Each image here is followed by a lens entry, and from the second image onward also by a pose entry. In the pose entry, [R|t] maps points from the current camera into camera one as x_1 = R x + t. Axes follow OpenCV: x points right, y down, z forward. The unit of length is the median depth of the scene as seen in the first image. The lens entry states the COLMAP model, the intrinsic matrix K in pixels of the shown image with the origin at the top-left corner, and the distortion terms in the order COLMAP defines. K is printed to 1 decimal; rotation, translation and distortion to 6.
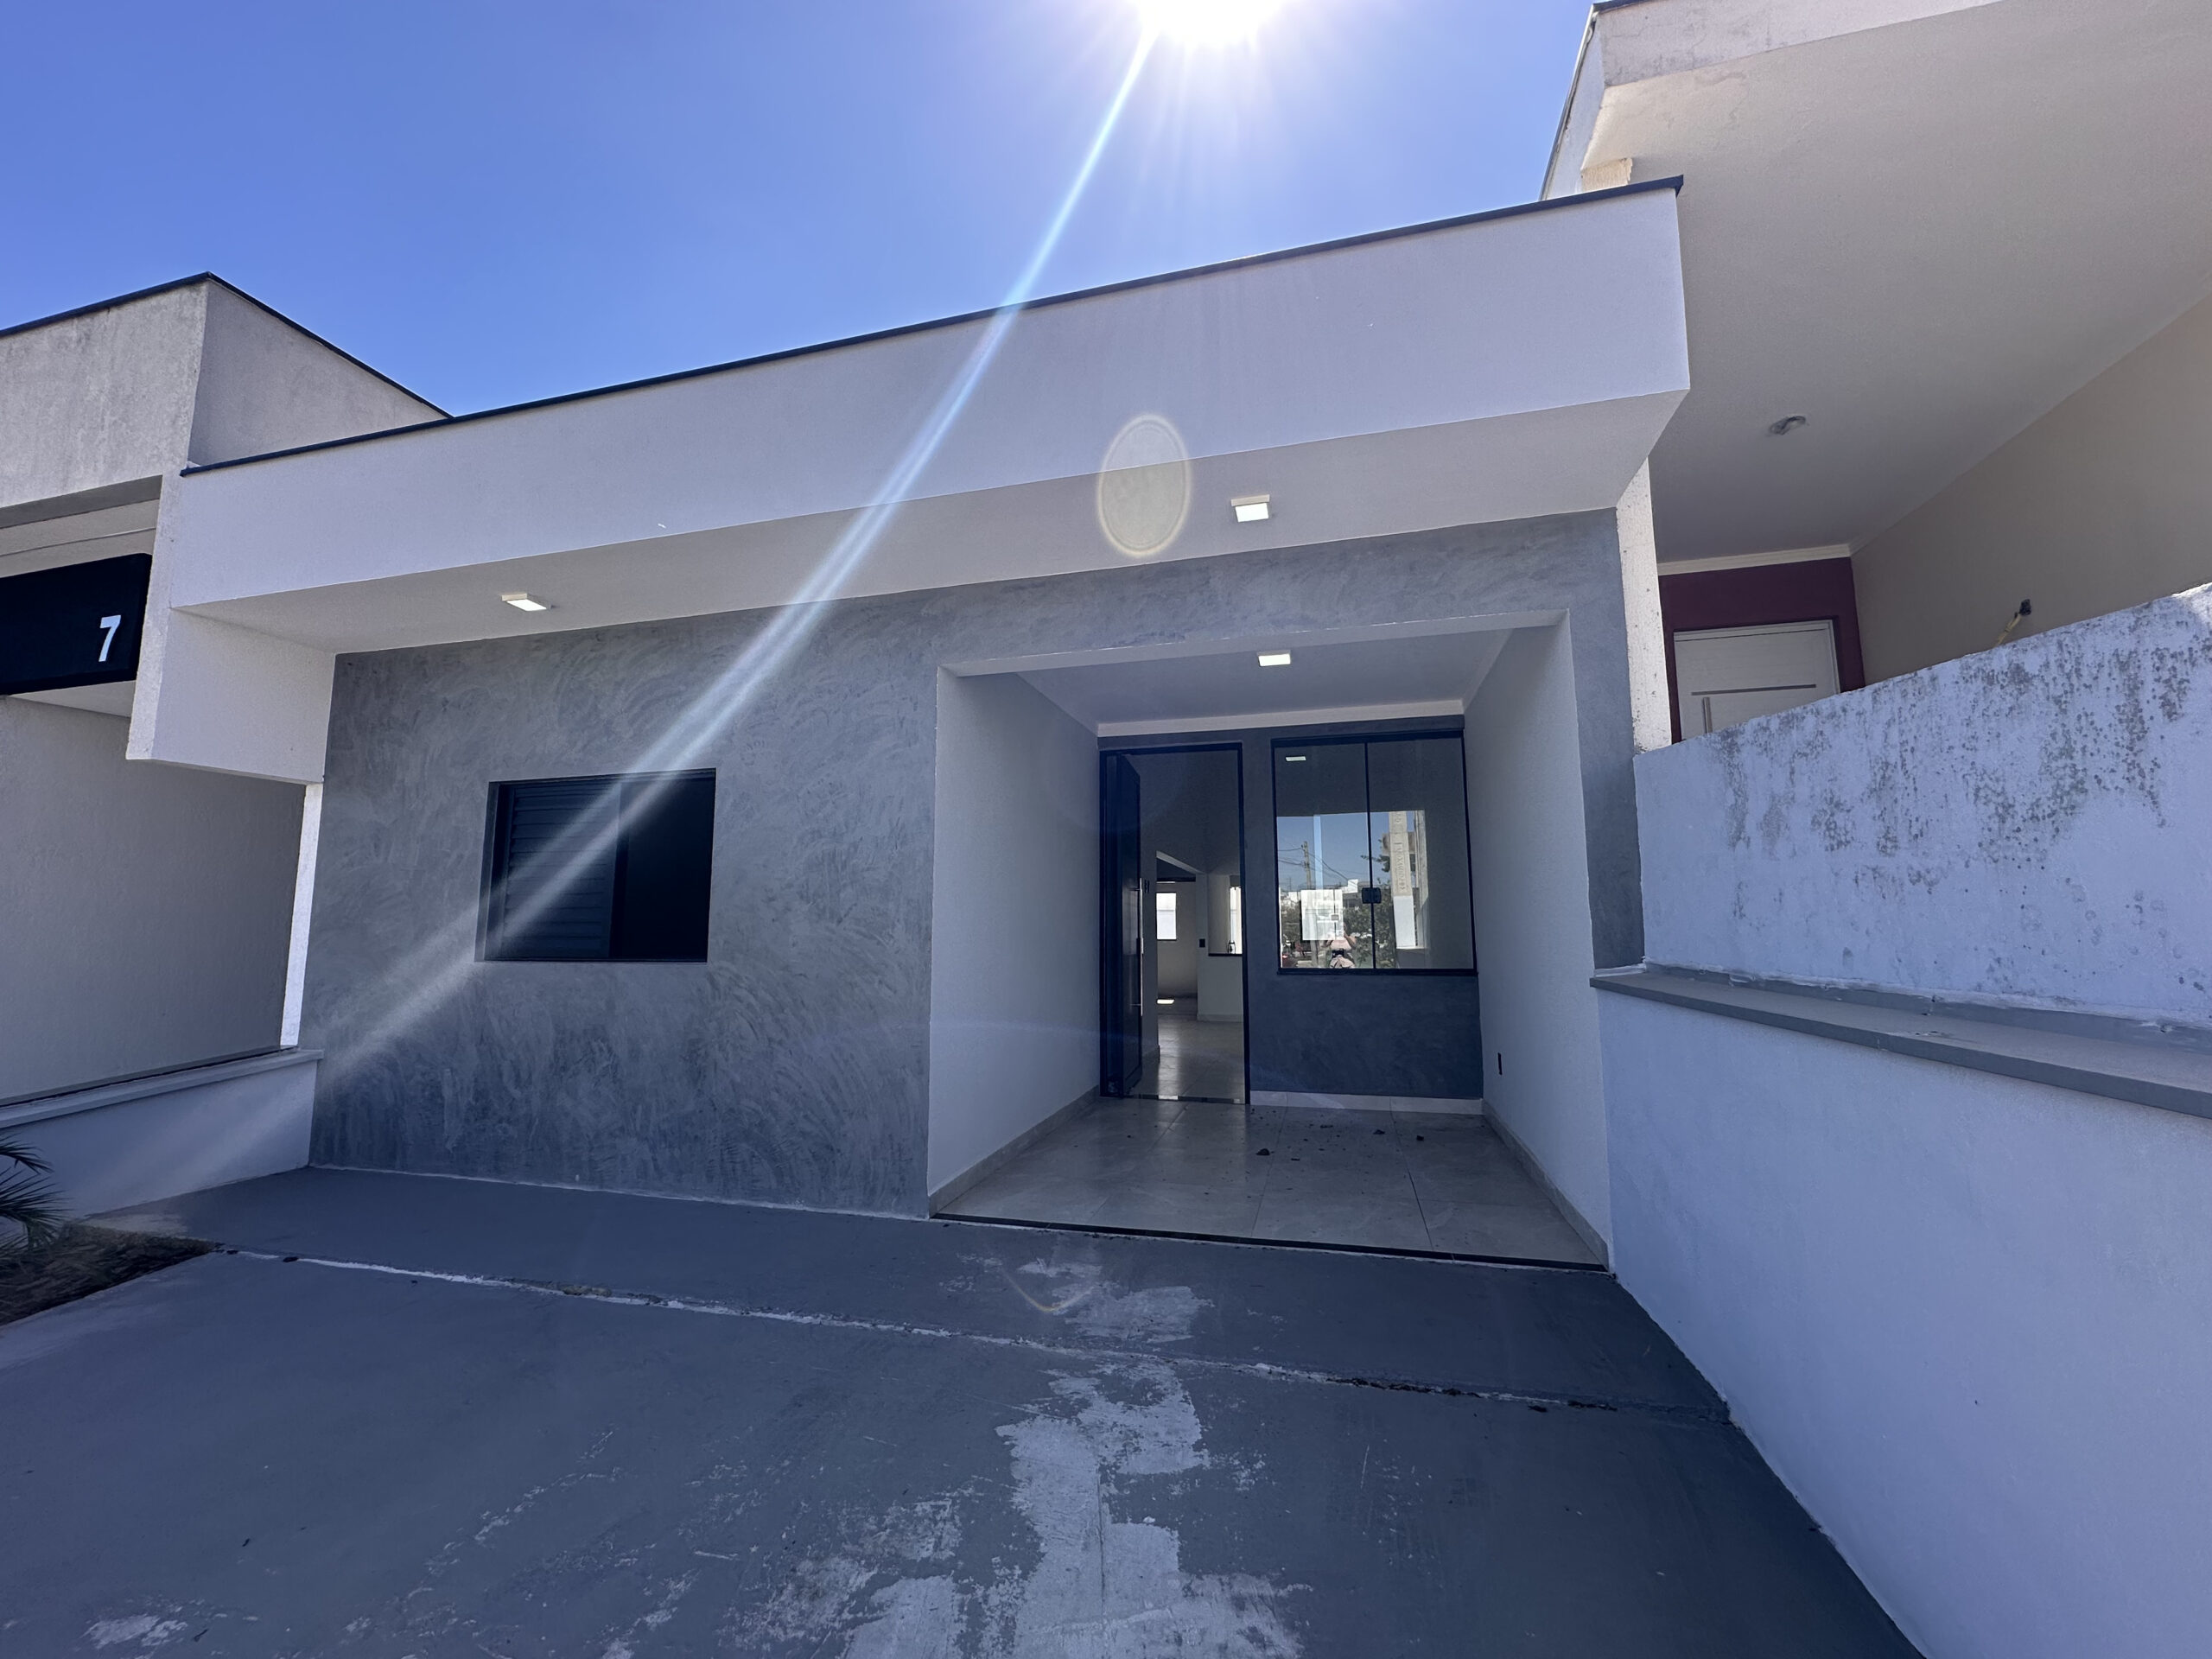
lens RADIAL K [[875.2, 0, 1098.1], [0, 875.2, 826.5], [0, 0, 1]] dist [-0.002002, 0.000042]
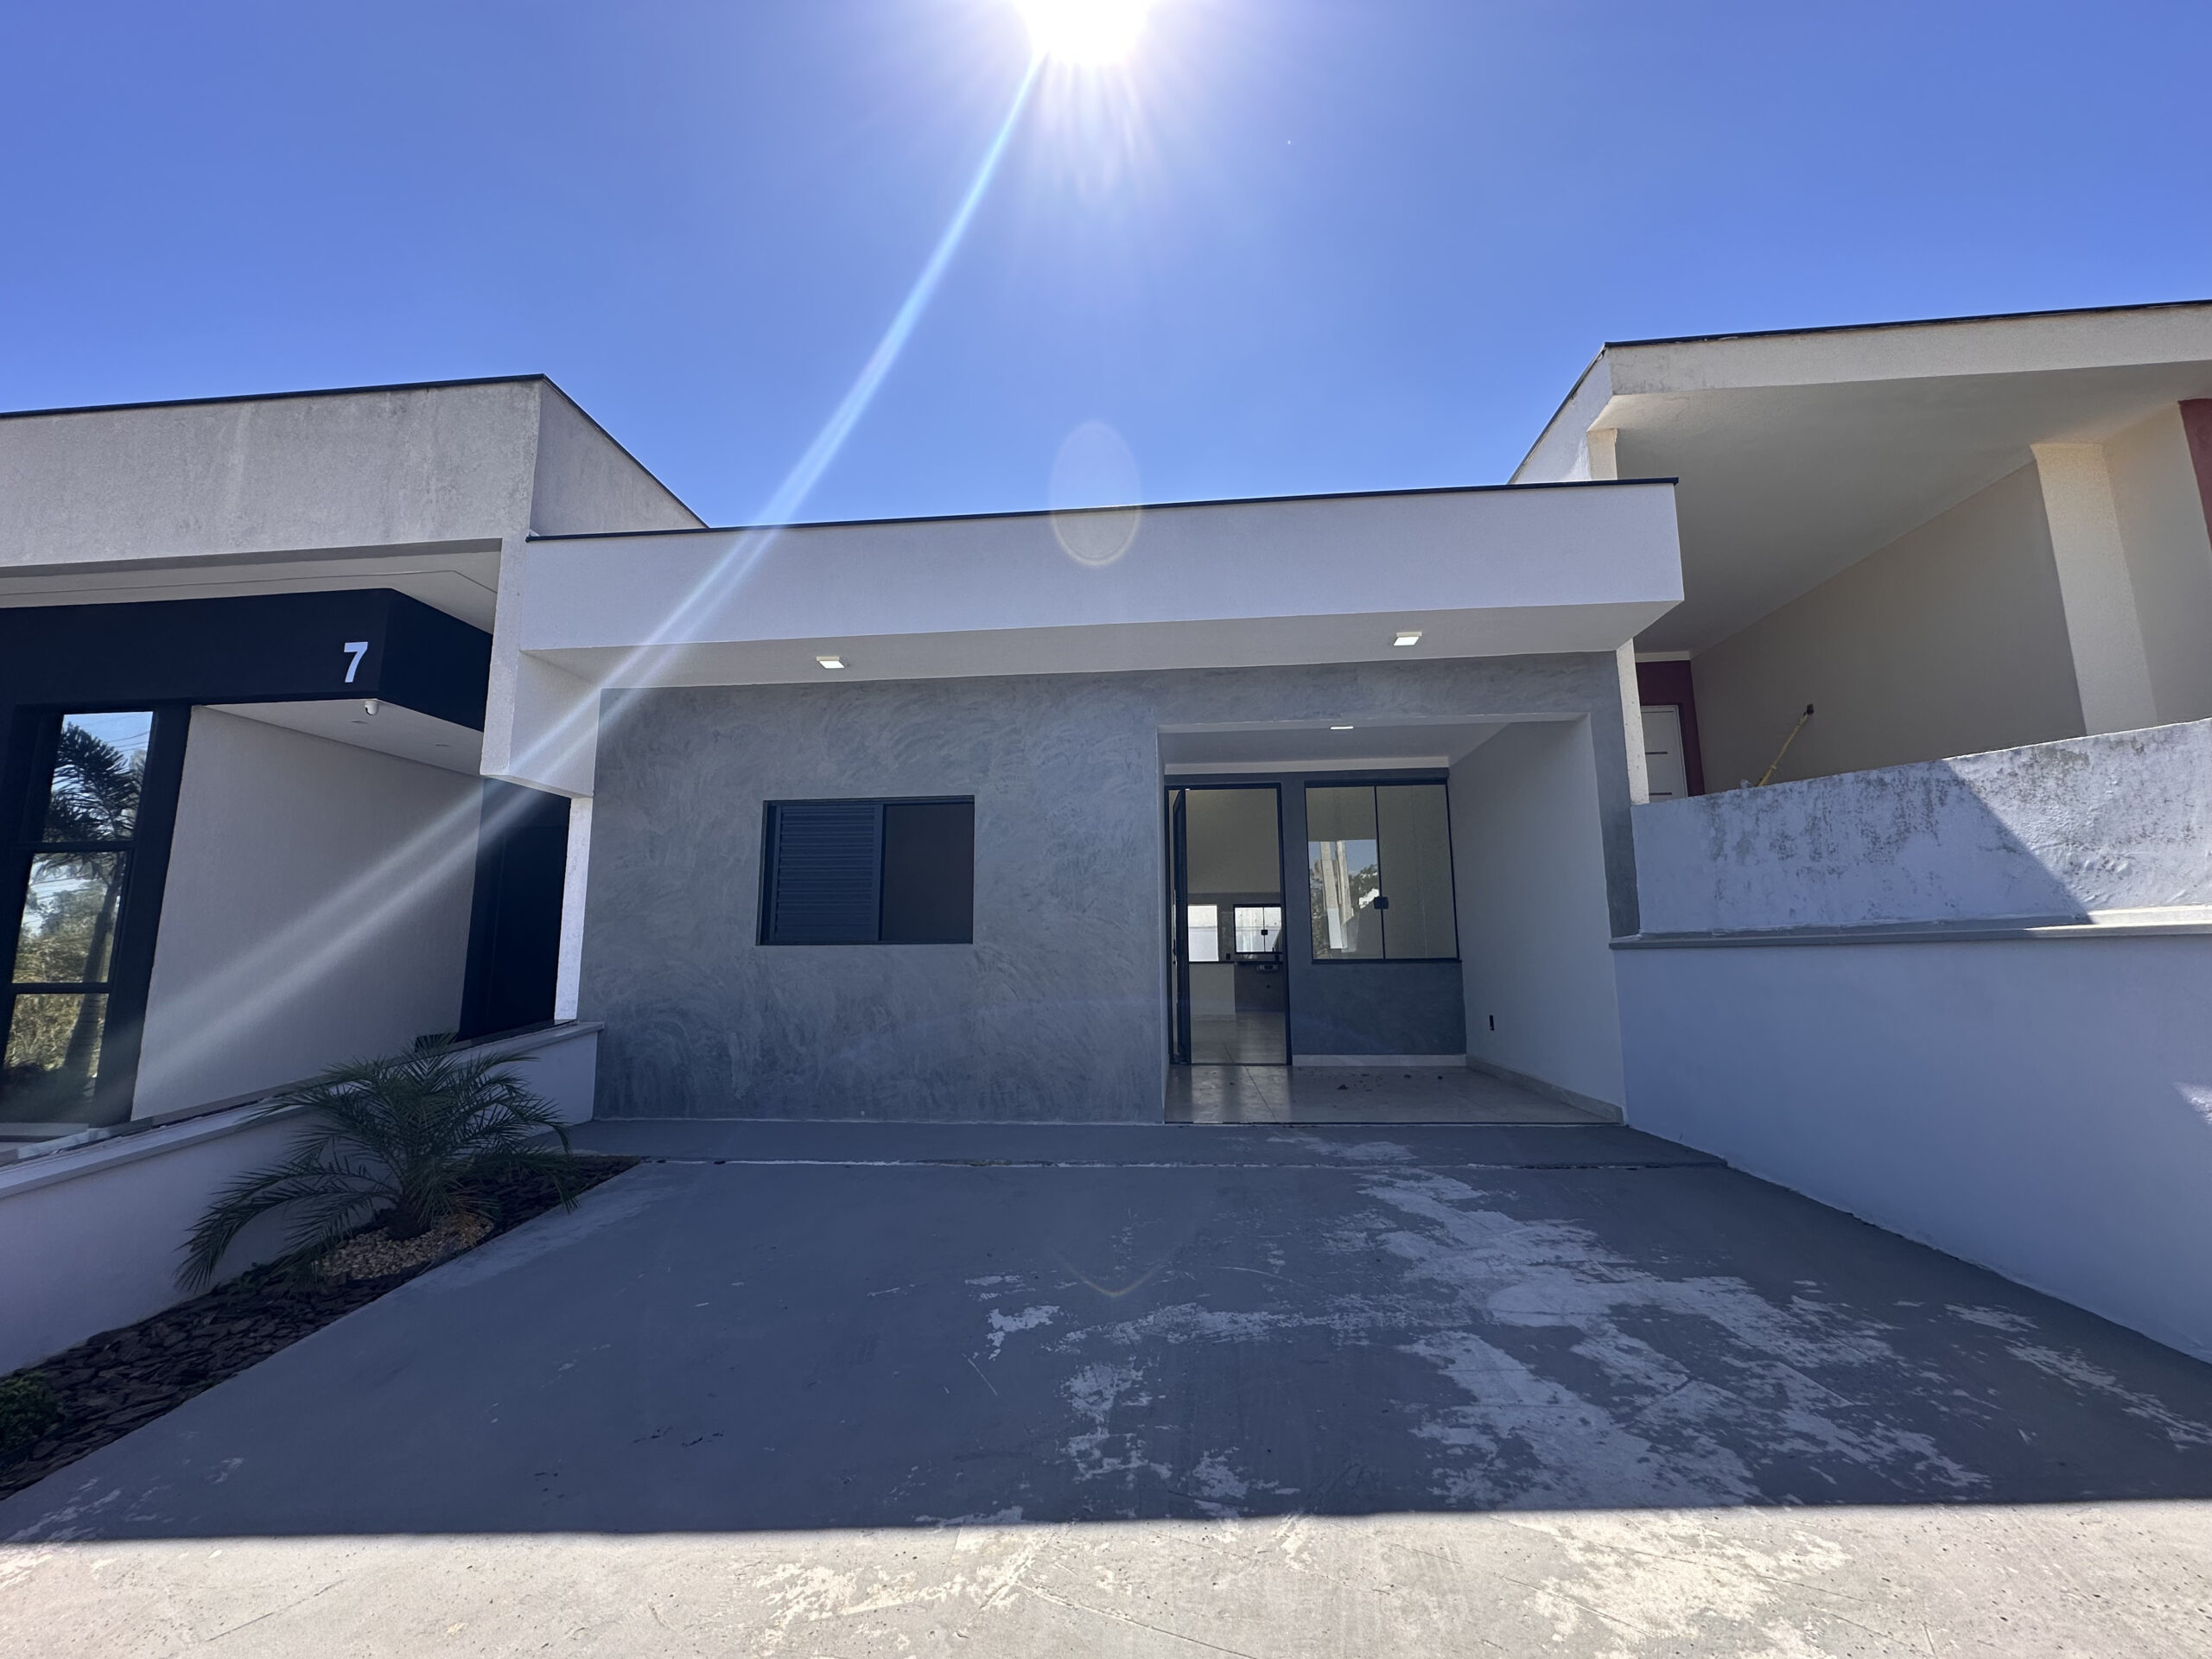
lens RADIAL K [[875.2, 0, 1098.1], [0, 875.2, 826.5], [0, 0, 1]] dist [-0.002002, 0.000042]
pose [[0.985726, 0.021465, 0.166986, -0.486517], [-0.016496, 0.999380, -0.031090, 0.018427], [-0.167550, 0.027892, 0.985469, -0.331130]]
